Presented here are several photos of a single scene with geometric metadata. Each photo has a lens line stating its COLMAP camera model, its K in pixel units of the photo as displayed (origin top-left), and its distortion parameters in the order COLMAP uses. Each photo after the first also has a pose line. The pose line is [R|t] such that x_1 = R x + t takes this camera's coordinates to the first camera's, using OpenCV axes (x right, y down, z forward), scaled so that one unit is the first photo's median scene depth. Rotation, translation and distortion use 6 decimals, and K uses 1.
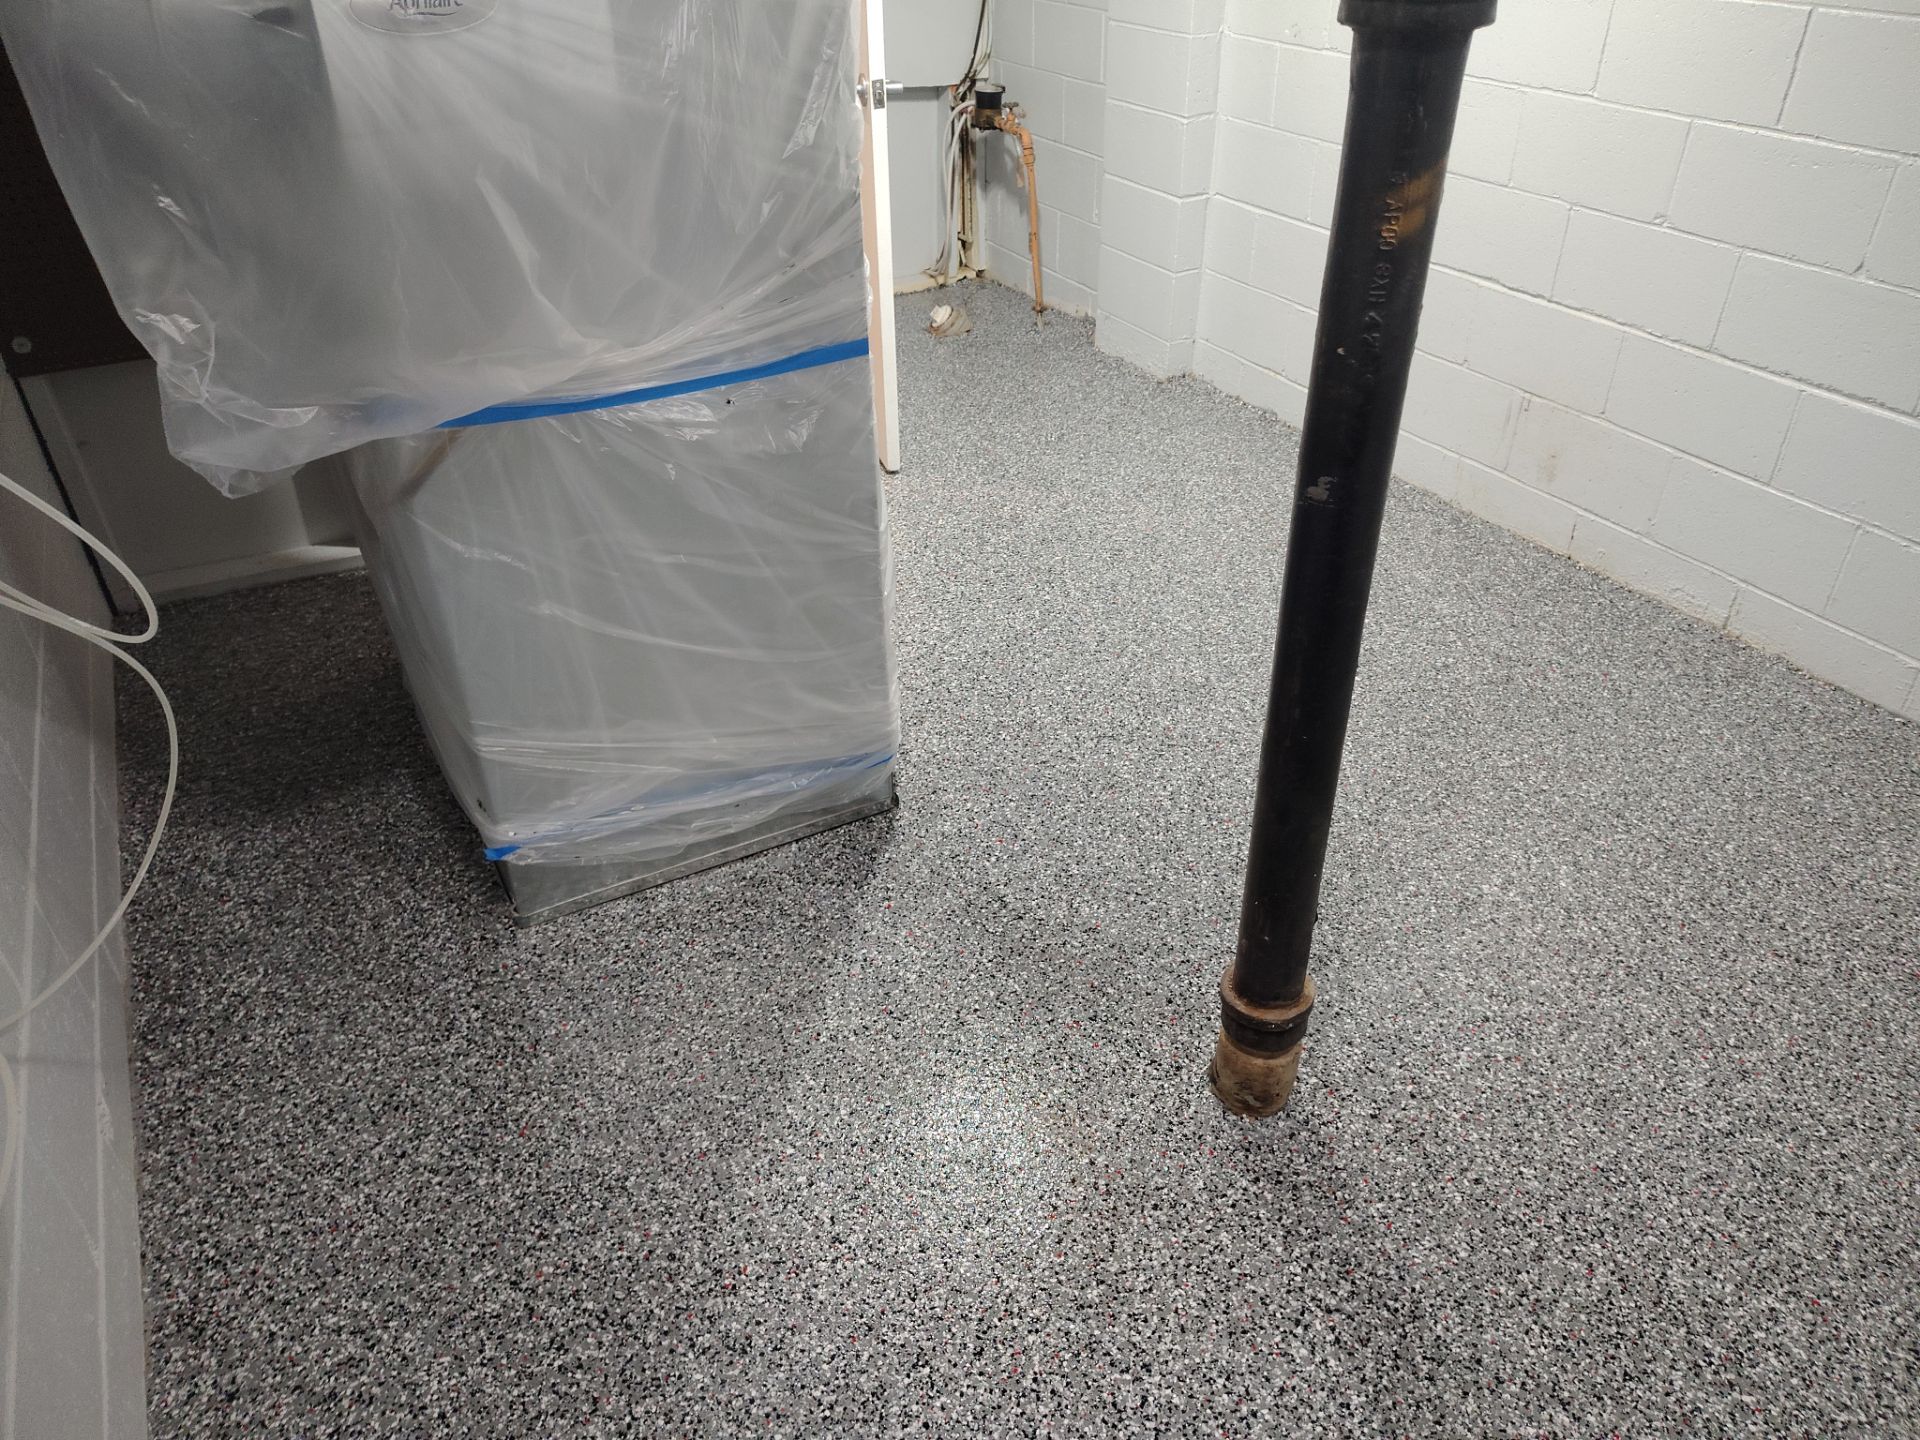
lens RADIAL K [[1324.4, 0, 1006.9], [0, 1324.4, 676.4], [0, 0, 1]] dist [0.042841, -0.065105]
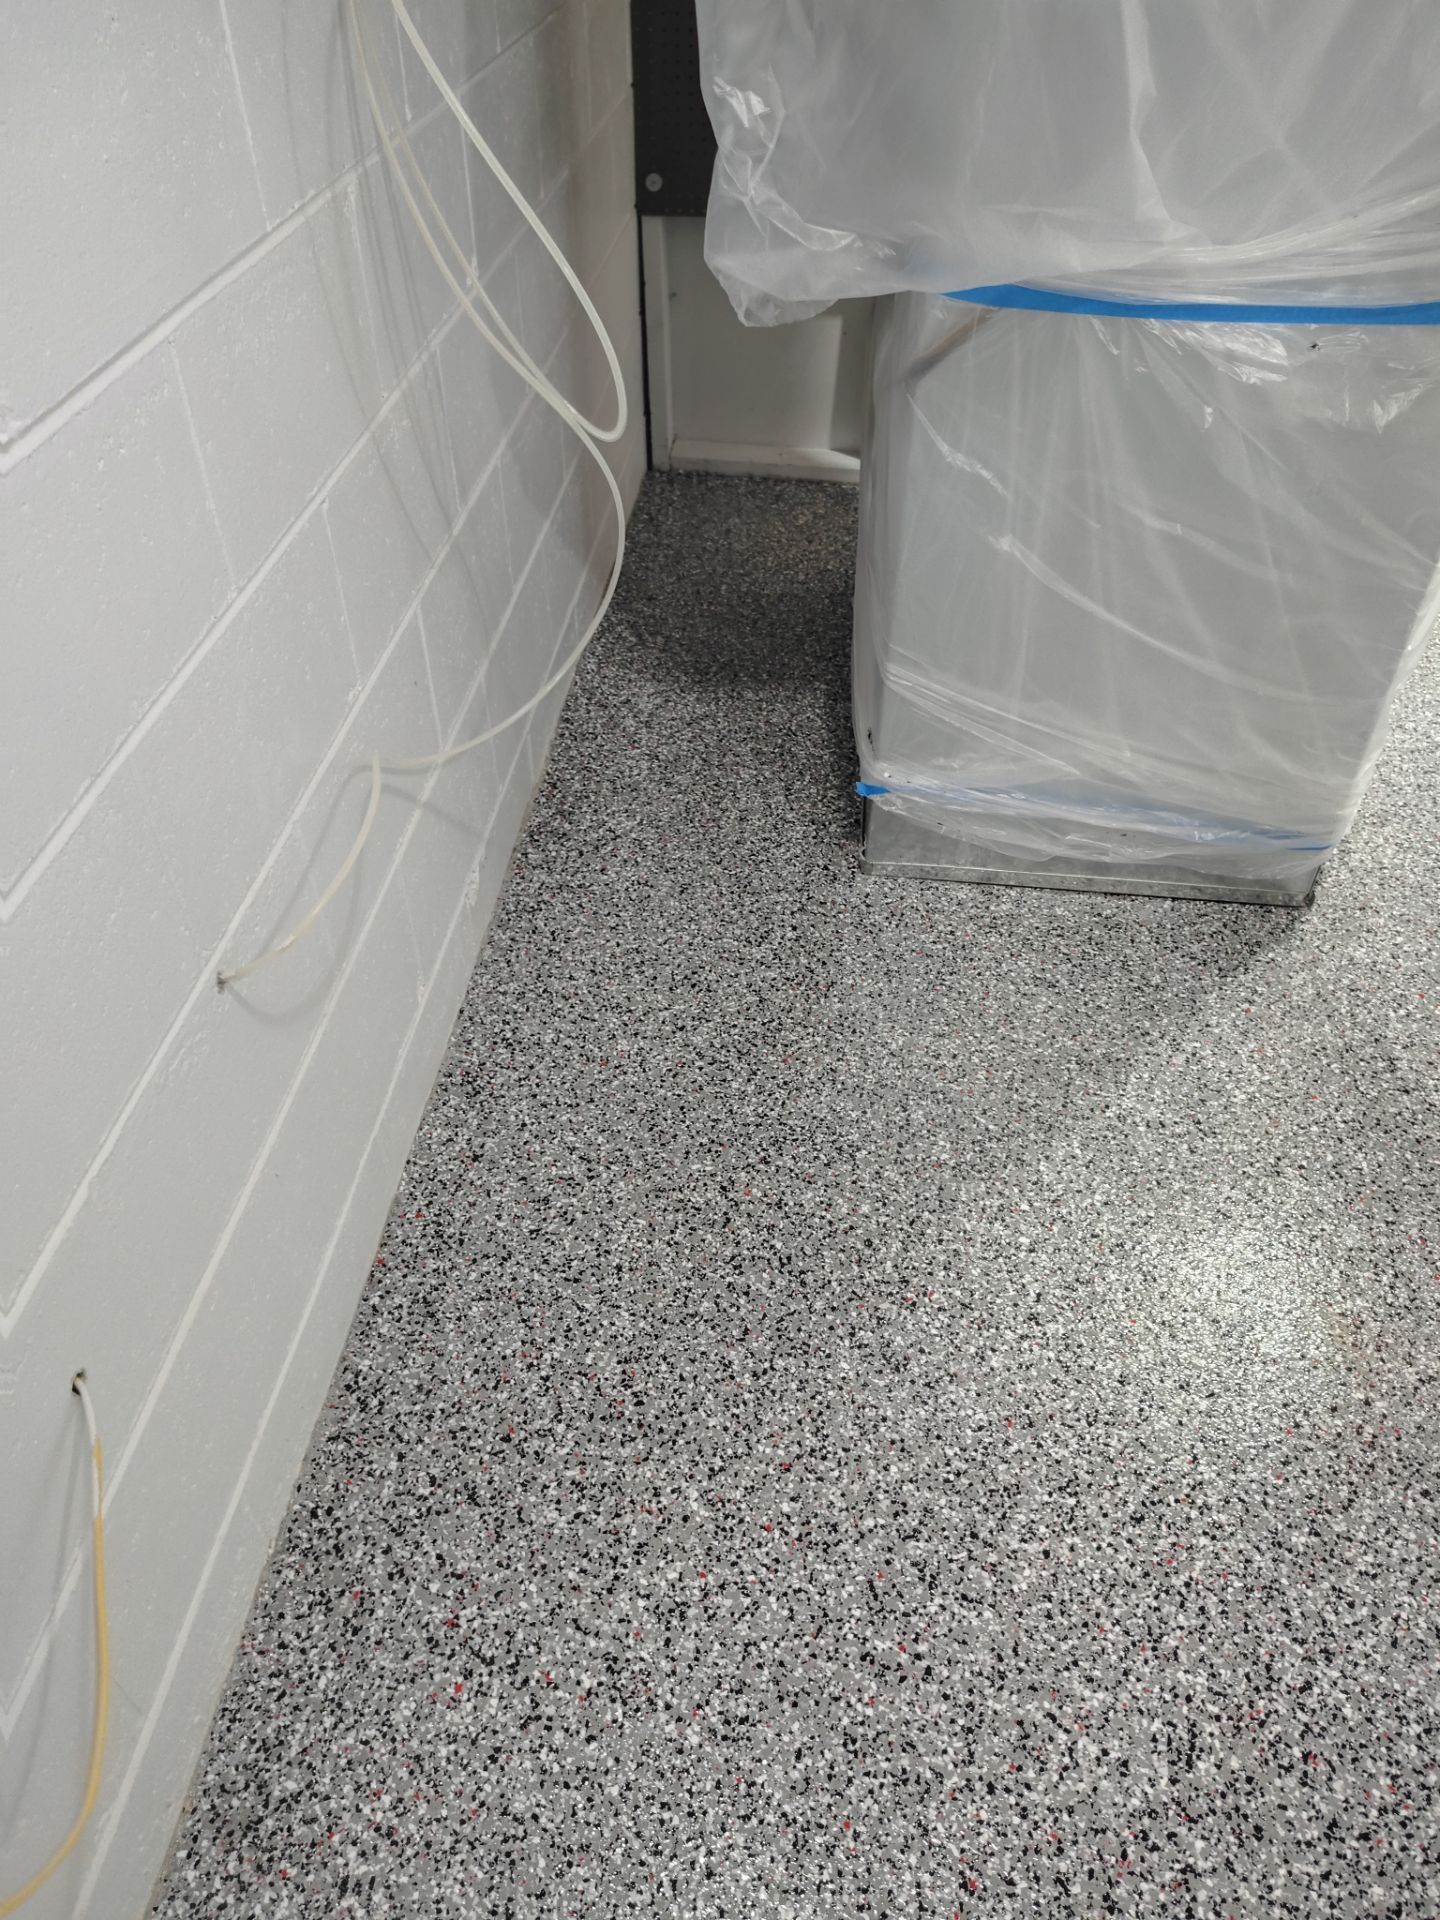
lens RADIAL K [[1324.4, 0, 720.0], [0, 1324.4, 960.0], [0, 0, 1]] dist [0.042841, -0.065105]
pose [[0.807031, 0.396030, -0.438019, -0.003212], [-0.311407, 0.915664, 0.254135, 0.036662], [0.501724, -0.068692, 0.862296, 0.120830]]
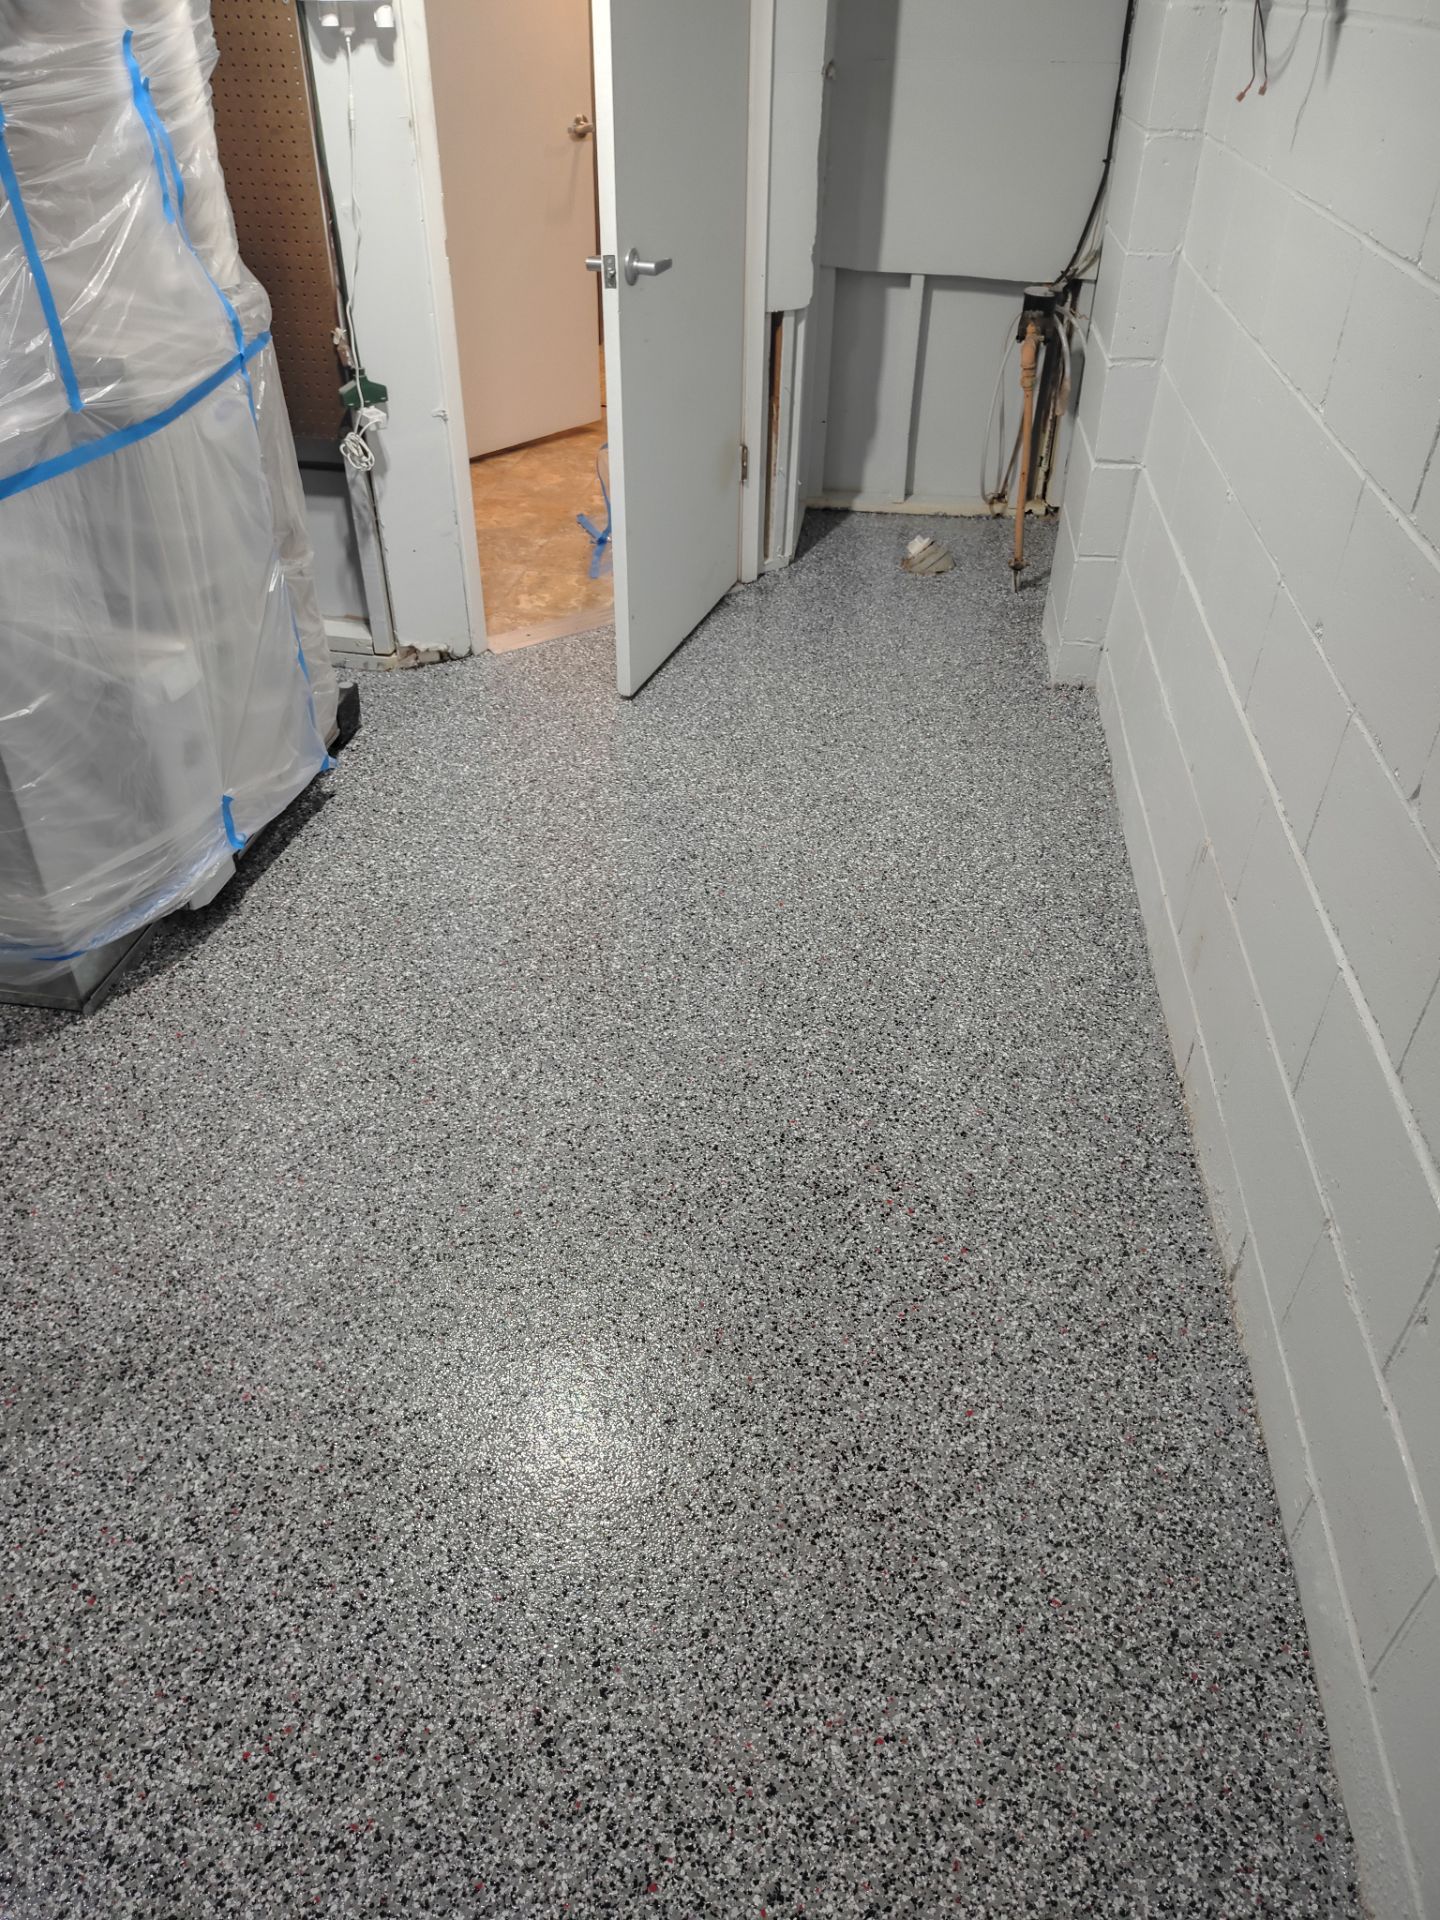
lens RADIAL K [[1324.4, 0, 720.0], [0, 1324.4, 960.0], [0, 0, 1]] dist [0.042841, -0.065105]
pose [[0.799645, 0.369527, -0.473304, 0.835113], [-0.333540, 0.928779, 0.161620, -0.281973], [0.499318, 0.028628, 0.865946, 0.465700]]
